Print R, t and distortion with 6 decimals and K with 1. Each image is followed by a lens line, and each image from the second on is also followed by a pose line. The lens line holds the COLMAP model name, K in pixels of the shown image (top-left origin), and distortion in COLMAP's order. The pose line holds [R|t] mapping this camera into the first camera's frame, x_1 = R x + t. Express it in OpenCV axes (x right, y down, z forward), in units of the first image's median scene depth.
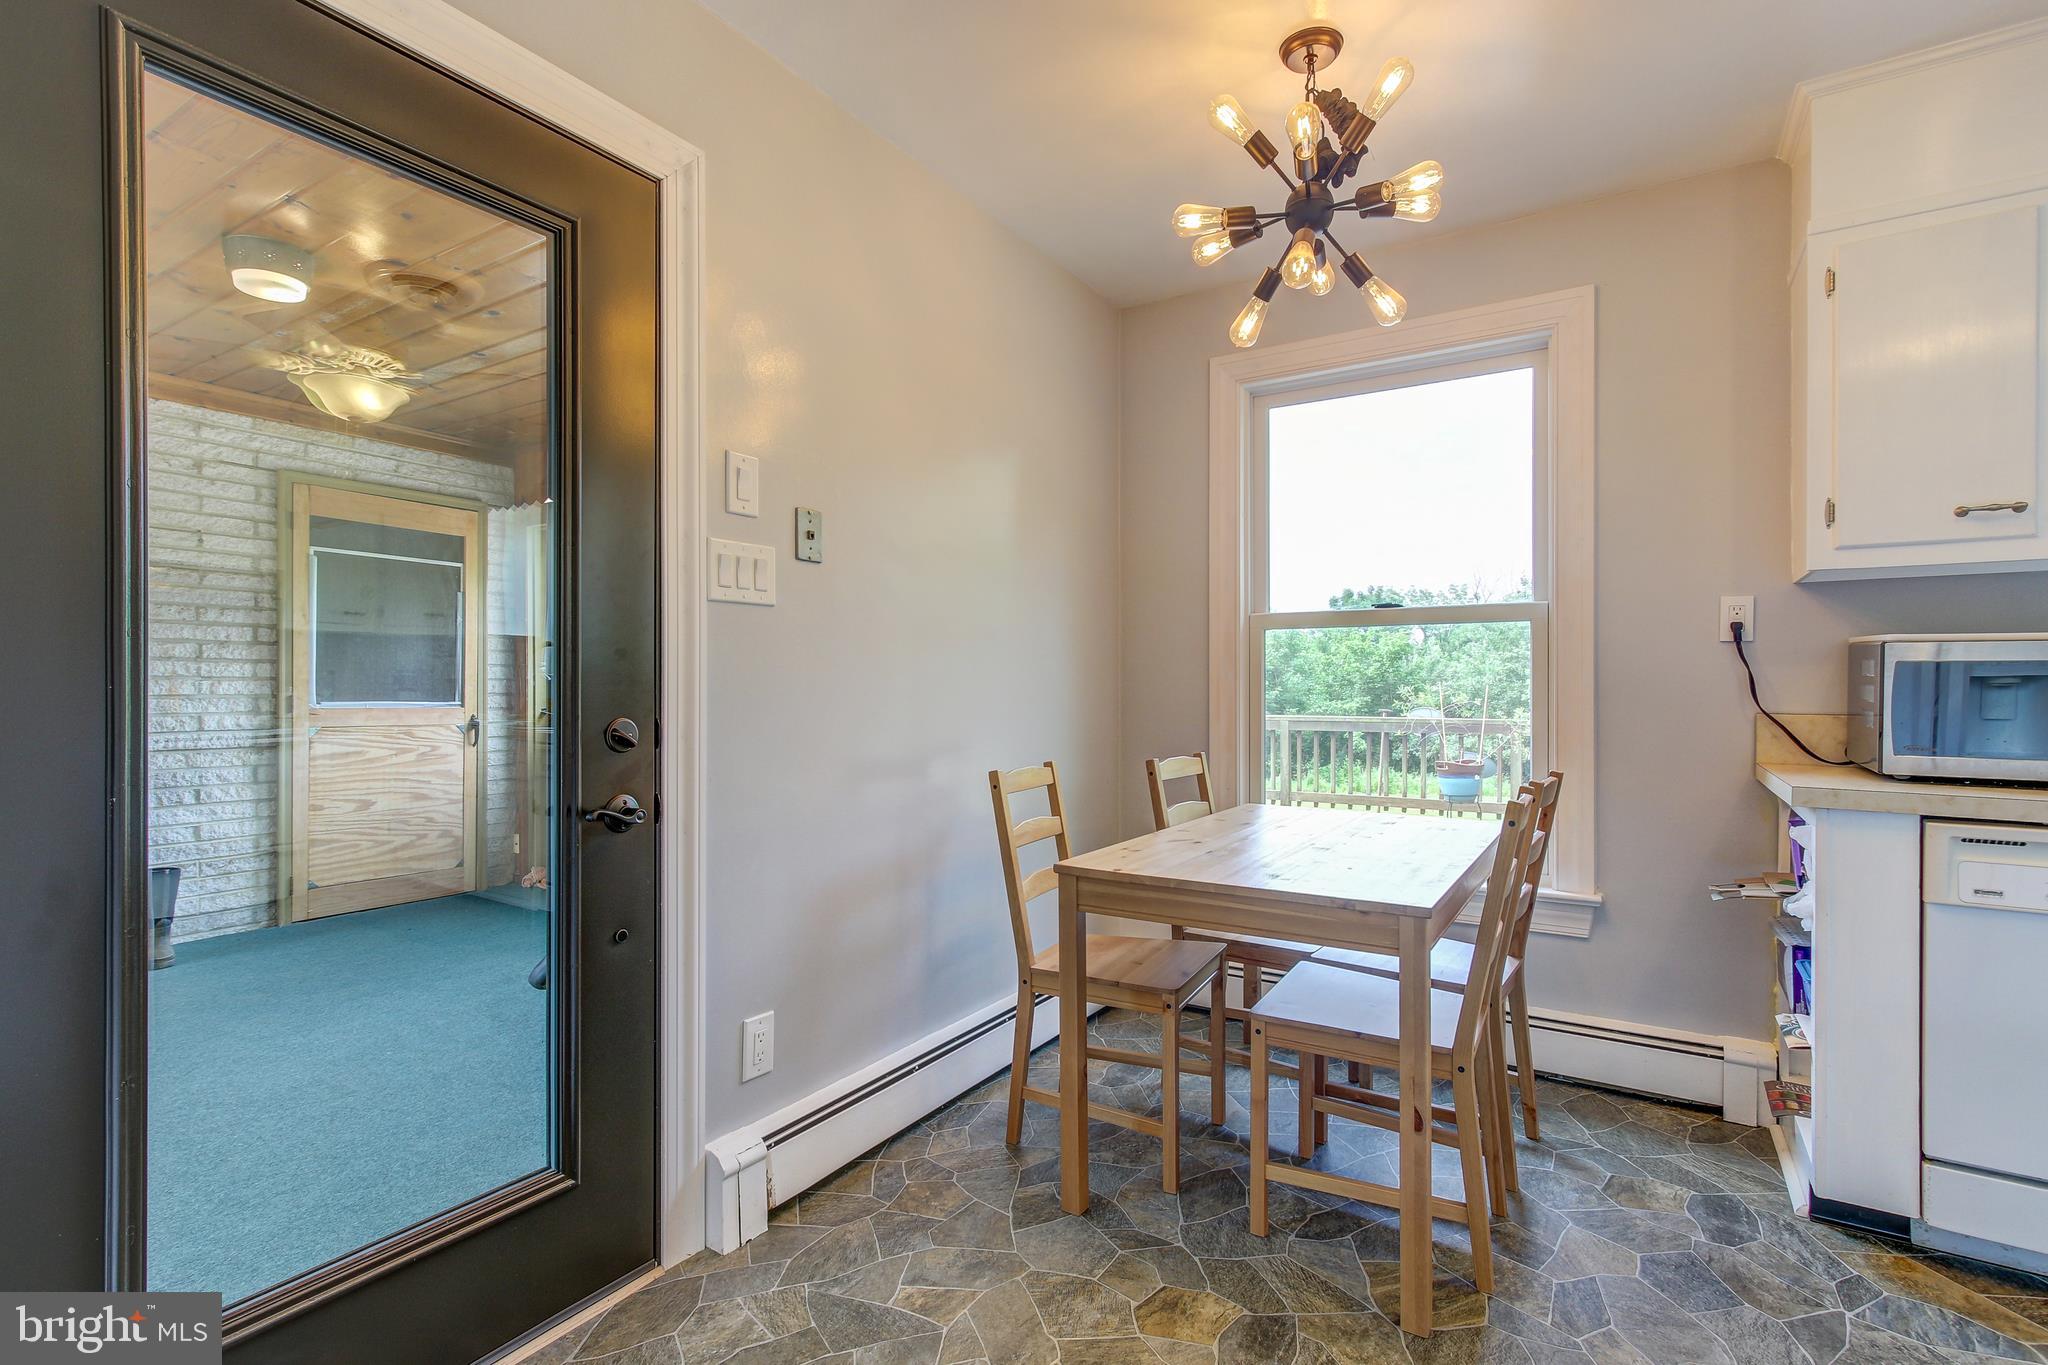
lens RADIAL K [[967.7, 0, 1026.3], [0, 967.7, 691.9], [0, 0, 1]] dist [0.002359, 0.001270]
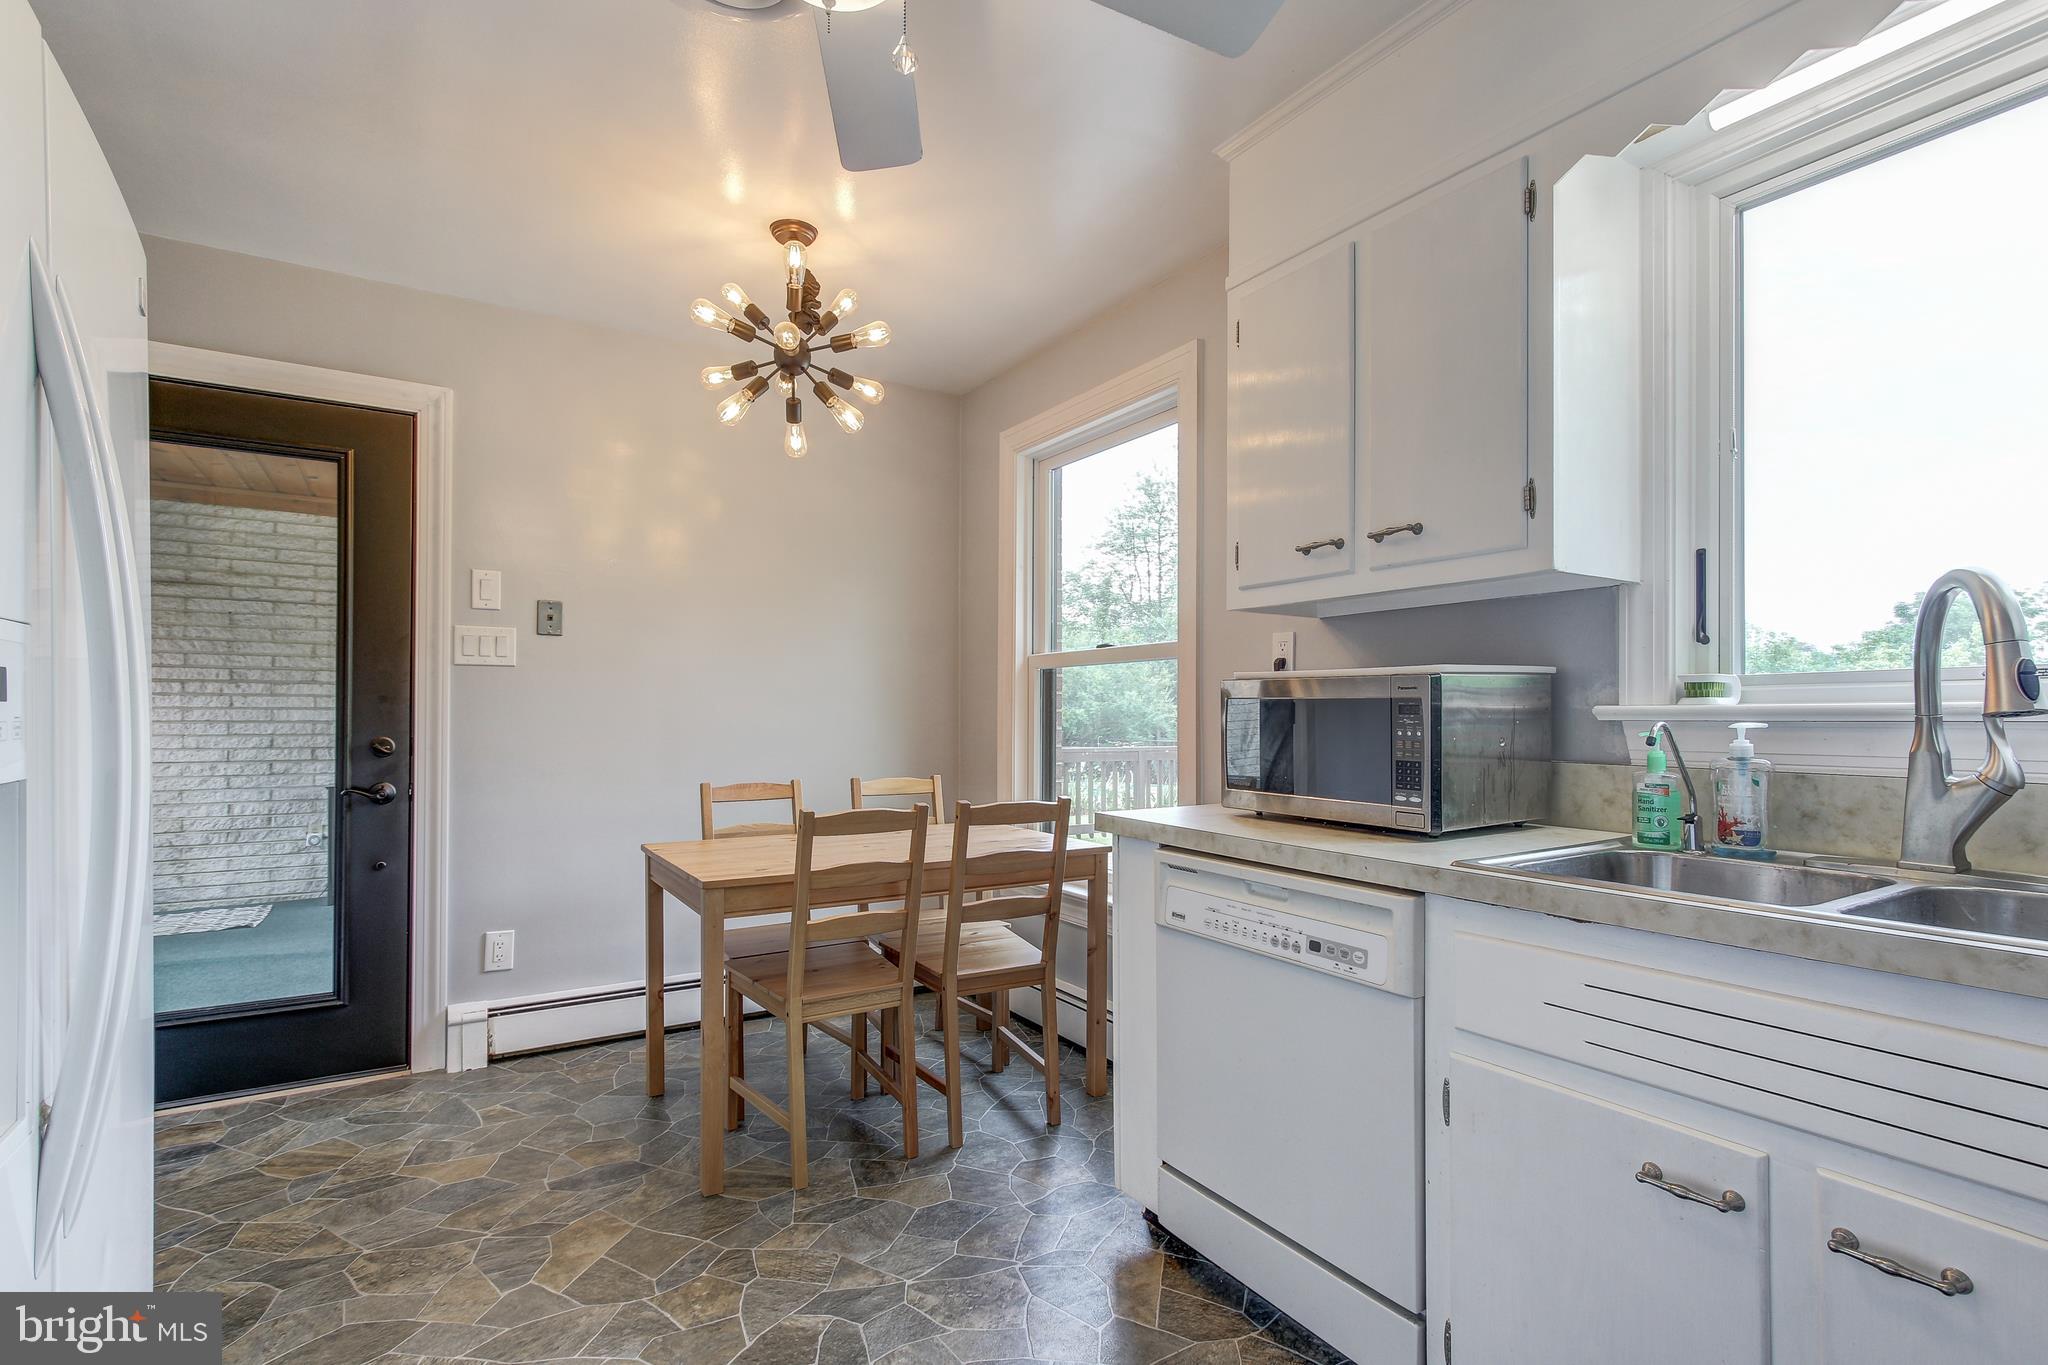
lens RADIAL K [[967.7, 0, 1007.9], [0, 967.7, 708.2], [0, 0, 1]] dist [0.002359, 0.001270]
pose [[0.899813, -0.000100, -0.436275, 1.176880], [-0.004041, 0.999955, -0.008564, -0.012588], [0.436256, 0.009469, 0.899773, -0.043063]]
